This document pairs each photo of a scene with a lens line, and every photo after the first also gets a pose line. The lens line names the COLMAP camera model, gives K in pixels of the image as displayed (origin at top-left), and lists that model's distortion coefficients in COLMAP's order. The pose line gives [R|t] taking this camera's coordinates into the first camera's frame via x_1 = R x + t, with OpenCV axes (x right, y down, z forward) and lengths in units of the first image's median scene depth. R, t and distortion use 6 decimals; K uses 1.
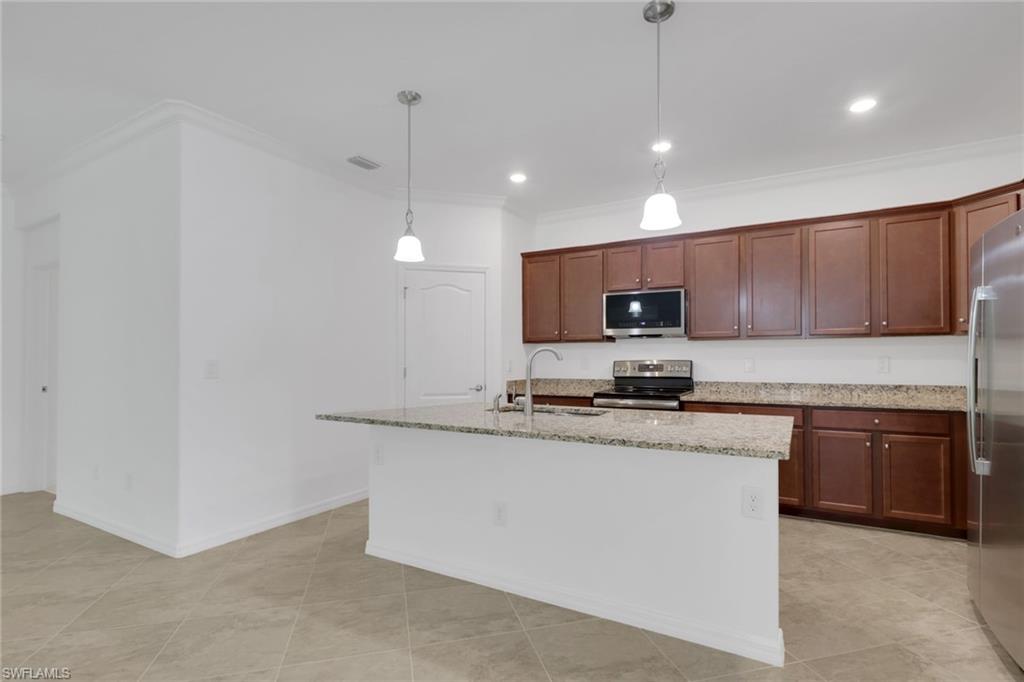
lens RADIAL K [[493.7, 0, 522.2], [0, 493.7, 363.1], [0, 0, 1]] dist [-0.013405, -0.000663]
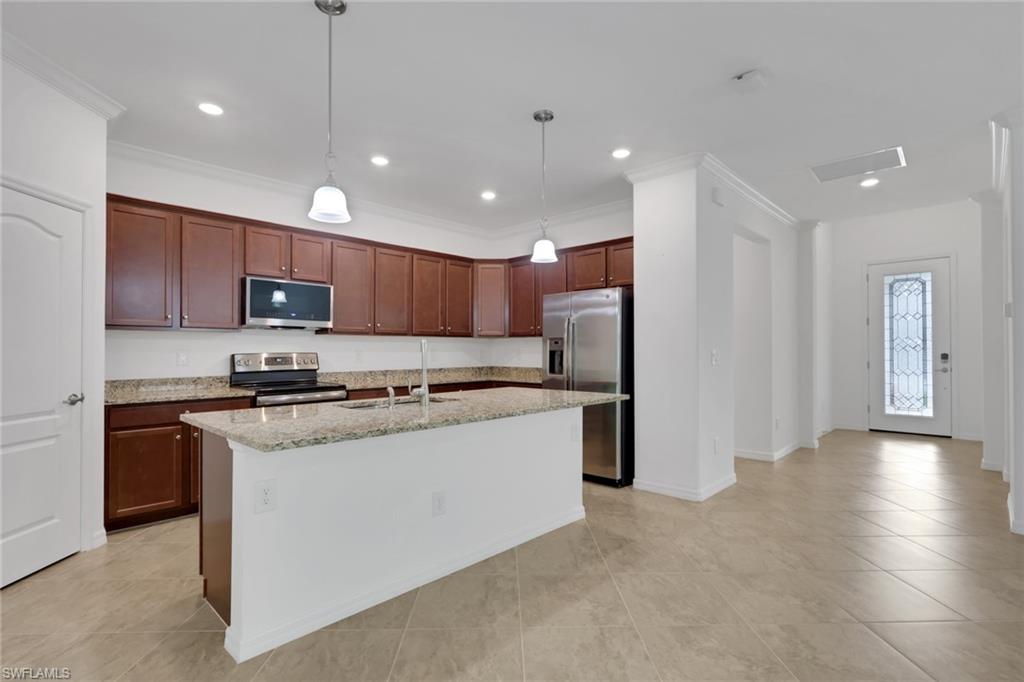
lens RADIAL K [[493.7, 0, 519.6], [0, 493.7, 345.5], [0, 0, 1]] dist [-0.013405, -0.000663]
pose [[0.225997, 0.012350, 0.974050, -0.612421], [0.010901, 0.999825, -0.015207, -0.000774], [-0.974067, 0.014055, 0.225822, 0.370618]]
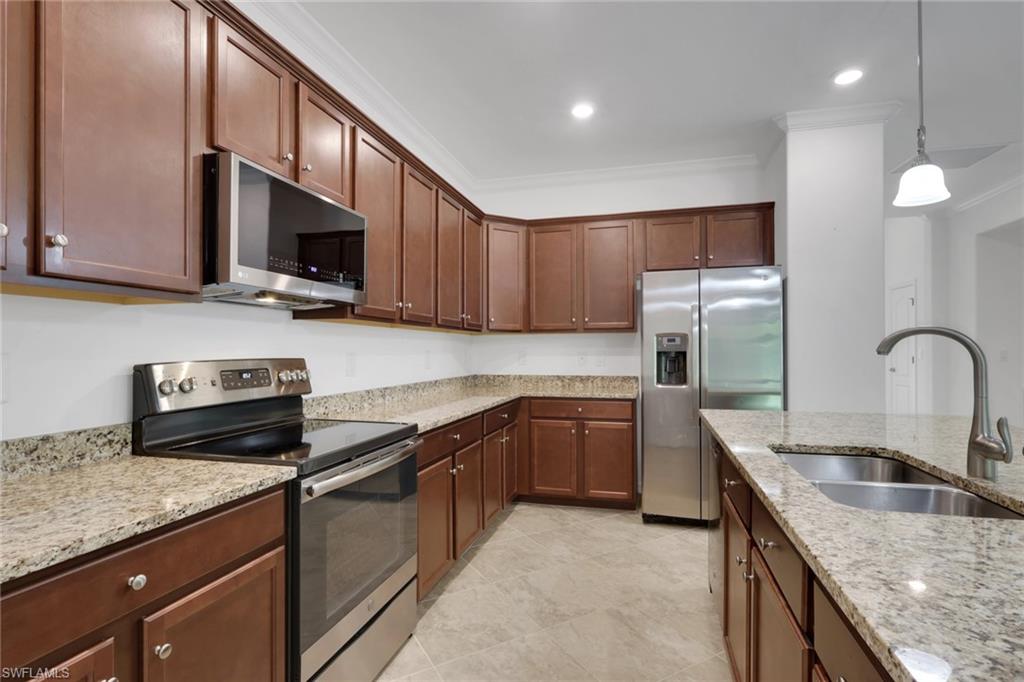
lens RADIAL K [[493.7, 0, 521.7], [0, 493.7, 348.2], [0, 0, 1]] dist [-0.013405, -0.000663]
pose [[-0.258524, 0.009736, 0.965956, -0.202460], [0.016334, 0.999850, -0.005706, -0.009729], [-0.965867, 0.014303, -0.258645, 0.978330]]
